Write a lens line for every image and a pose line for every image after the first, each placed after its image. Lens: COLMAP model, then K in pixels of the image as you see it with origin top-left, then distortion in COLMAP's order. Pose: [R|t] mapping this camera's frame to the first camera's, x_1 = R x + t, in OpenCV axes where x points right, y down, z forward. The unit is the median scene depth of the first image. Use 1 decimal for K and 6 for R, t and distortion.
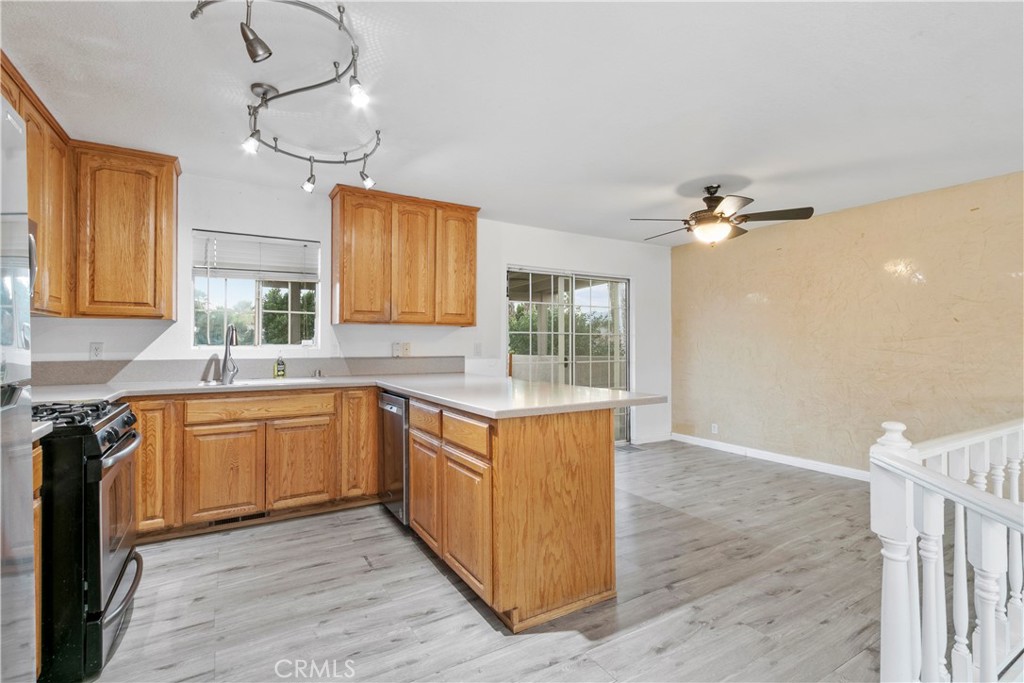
lens RADIAL K [[469.6, 0, 502.2], [0, 469.6, 343.4], [0, 0, 1]] dist [-0.010843, 0.001076]
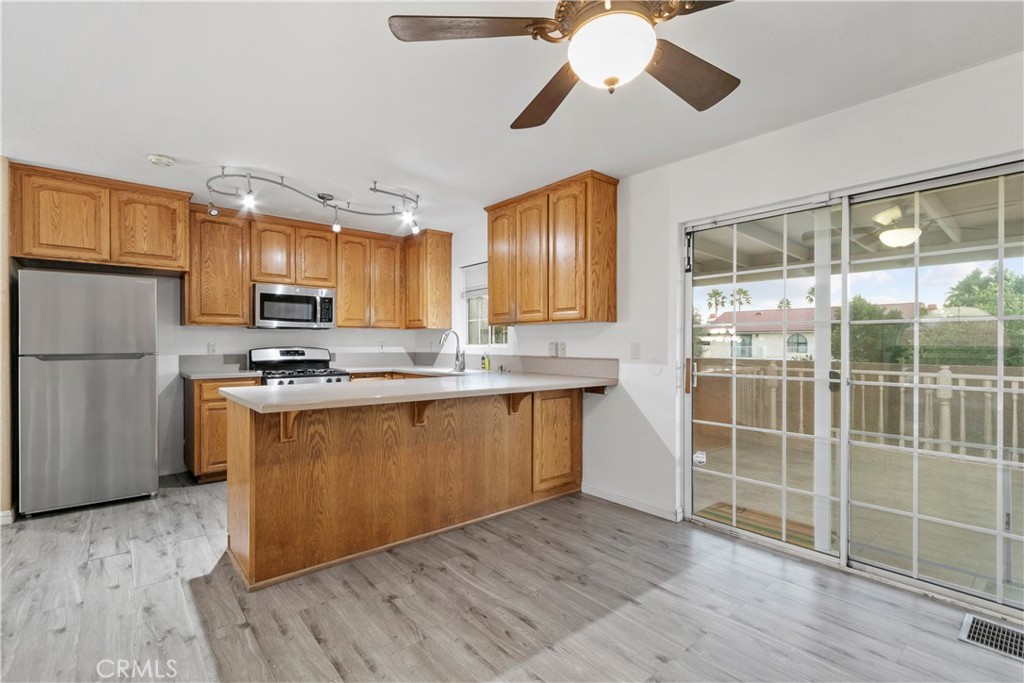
lens RADIAL K [[466.3, 0, 506.4], [0, 466.3, 351.4], [0, 0, 1]] dist [-0.001853, 0.000561]
pose [[0.177086, 0.015337, -0.984076, 1.024618], [0.000701, 0.999876, 0.015709, 0.002372], [0.984195, -0.003472, 0.177053, 1.059202]]
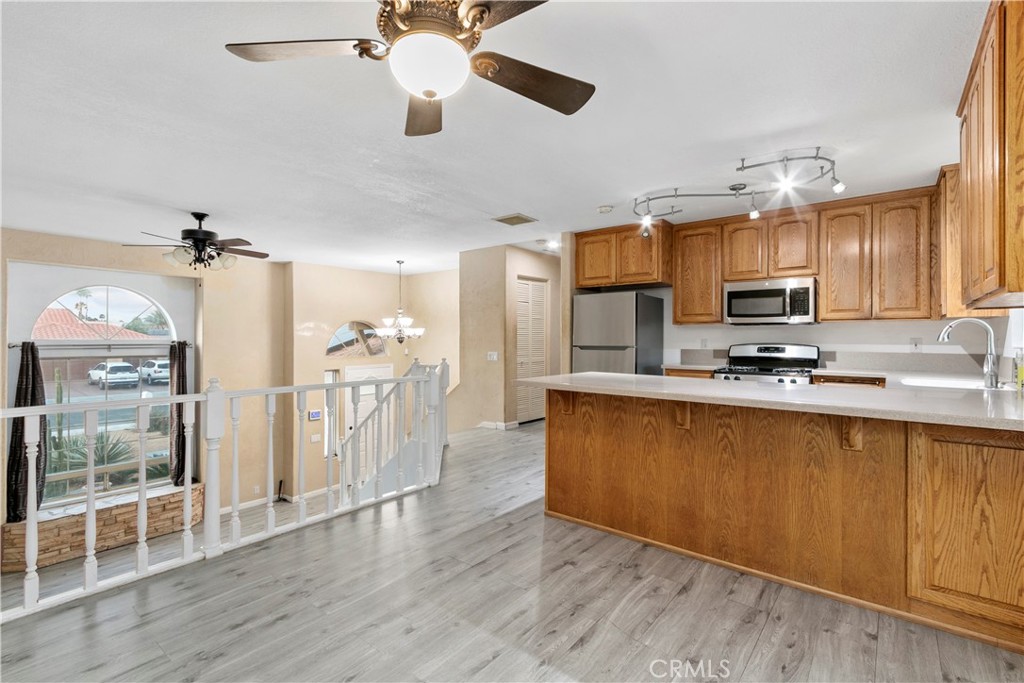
lens RADIAL K [[469.6, 0, 502.2], [0, 469.6, 343.4], [0, 0, 1]] dist [-0.010843, 0.001076]
pose [[-0.937141, -0.001755, -0.348946, 0.669520], [-0.004395, 0.999967, 0.006776, 0.005459], [0.348923, 0.007884, -0.937118, 1.773879]]
